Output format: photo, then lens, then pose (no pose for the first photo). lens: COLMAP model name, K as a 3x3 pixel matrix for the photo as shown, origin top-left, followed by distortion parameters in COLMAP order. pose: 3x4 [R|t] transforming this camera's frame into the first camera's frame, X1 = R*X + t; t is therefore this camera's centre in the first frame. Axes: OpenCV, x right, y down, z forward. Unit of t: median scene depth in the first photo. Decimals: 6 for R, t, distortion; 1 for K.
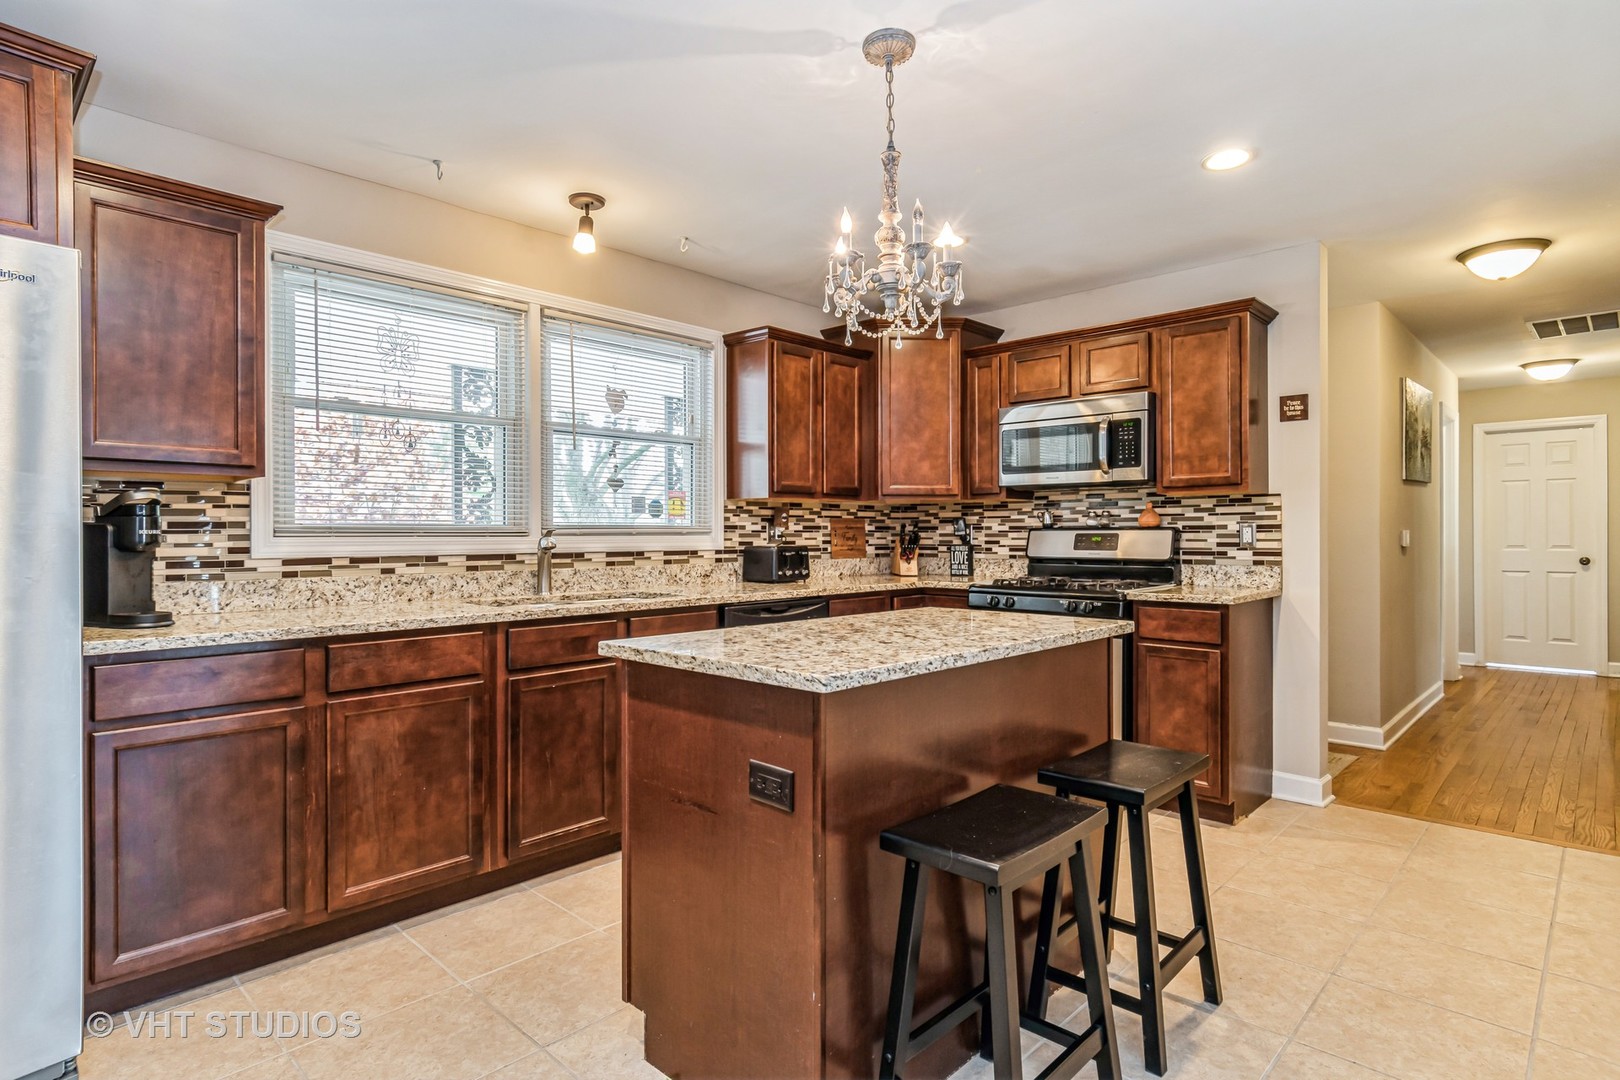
lens RADIAL K [[837.1, 0, 816.7], [0, 837.1, 544.8], [0, 0, 1]] dist [0.019638, 0.000136]
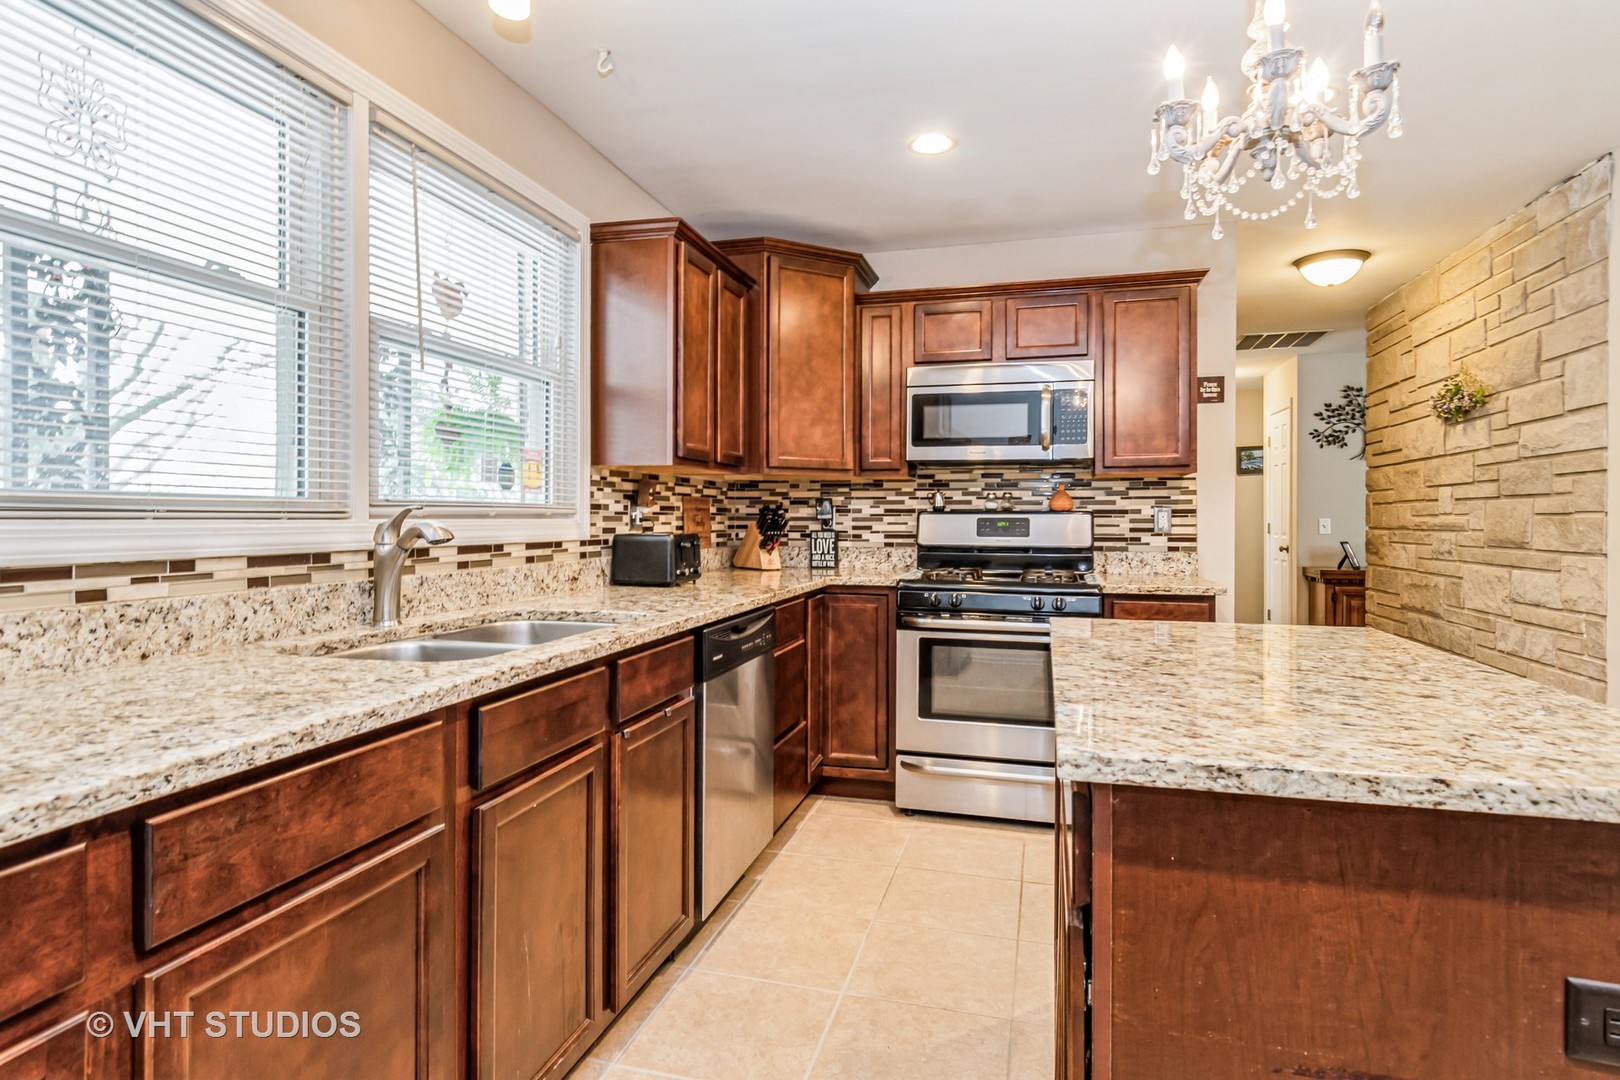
lens RADIAL K [[855.9, 0, 802.6], [0, 855.9, 529.4], [0, 0, 1]] dist [0.003312, -0.001417]
pose [[0.885840, -0.002658, 0.463983, -0.294566], [0.002580, 0.999996, 0.000804, -0.002746], [-0.463983, 0.000485, 0.885844, 0.320449]]
